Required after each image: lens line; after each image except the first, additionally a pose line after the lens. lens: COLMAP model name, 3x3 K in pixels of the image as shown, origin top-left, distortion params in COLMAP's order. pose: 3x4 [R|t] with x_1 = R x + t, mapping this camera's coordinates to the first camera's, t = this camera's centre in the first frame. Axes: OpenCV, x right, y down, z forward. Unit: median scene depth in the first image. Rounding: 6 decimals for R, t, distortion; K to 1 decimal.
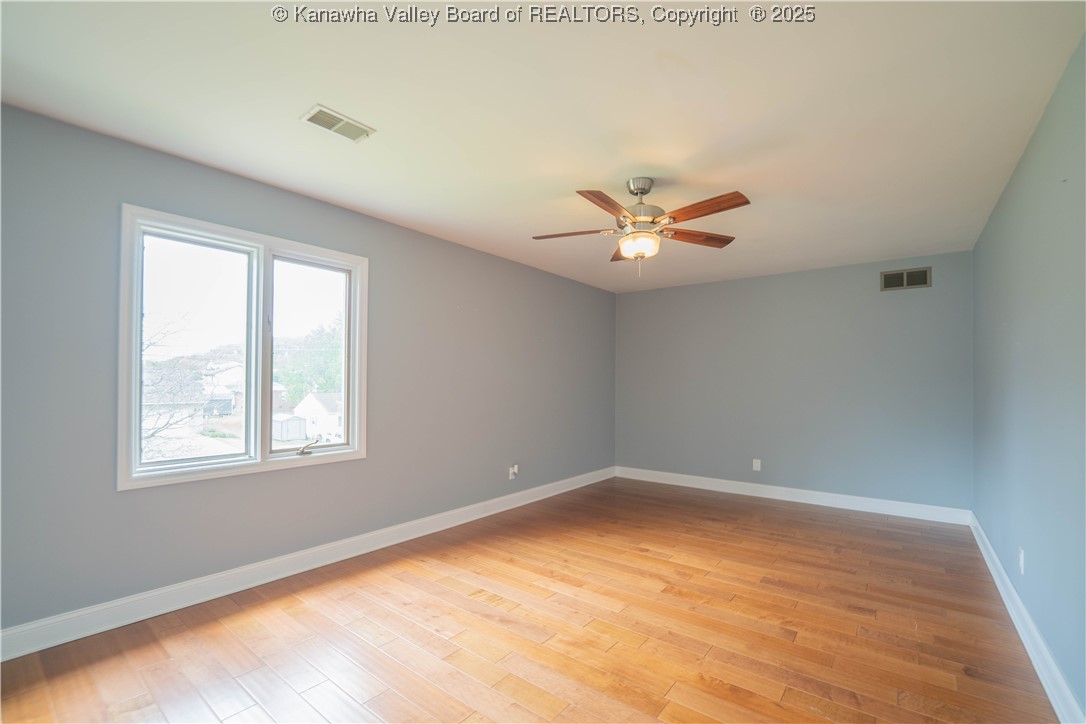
lens RADIAL K [[470.3, 0, 542.9], [0, 470.3, 374.2], [0, 0, 1]] dist [-0.011096, -0.000138]
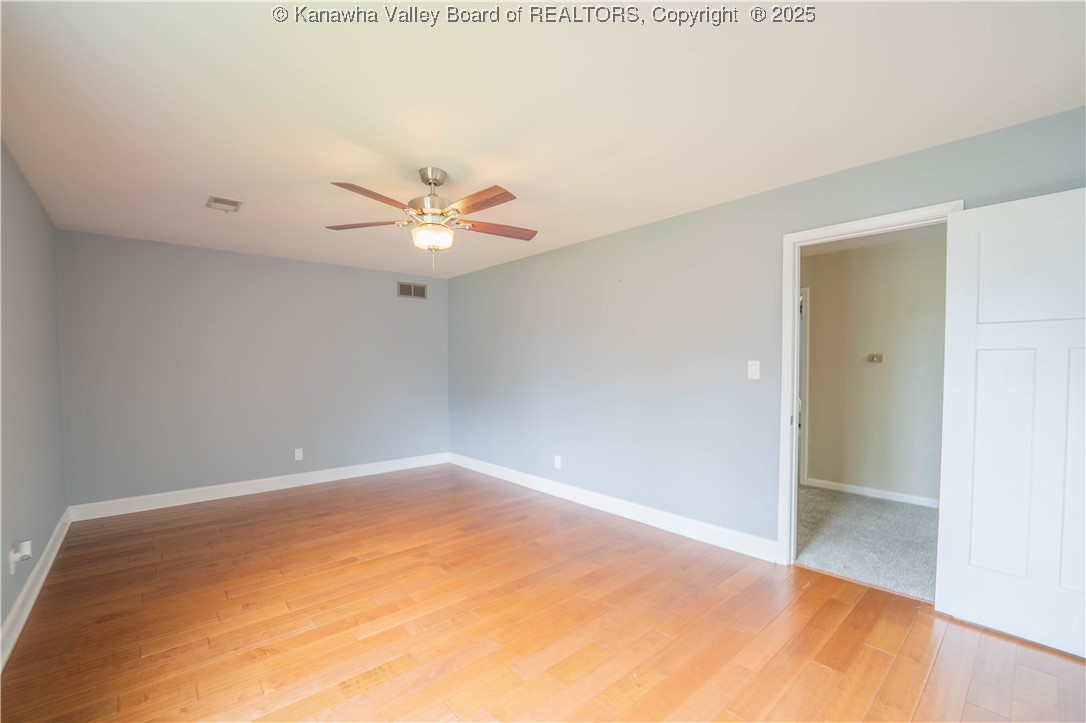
lens RADIAL K [[470.3, 0, 542.9], [0, 470.3, 373.7], [0, 0, 1]] dist [-0.011096, -0.000138]
pose [[0.187372, -0.030843, 0.981805, -0.595984], [-0.010936, 0.999379, 0.033483, -0.018956], [-0.982228, -0.017010, 0.186918, 0.474662]]
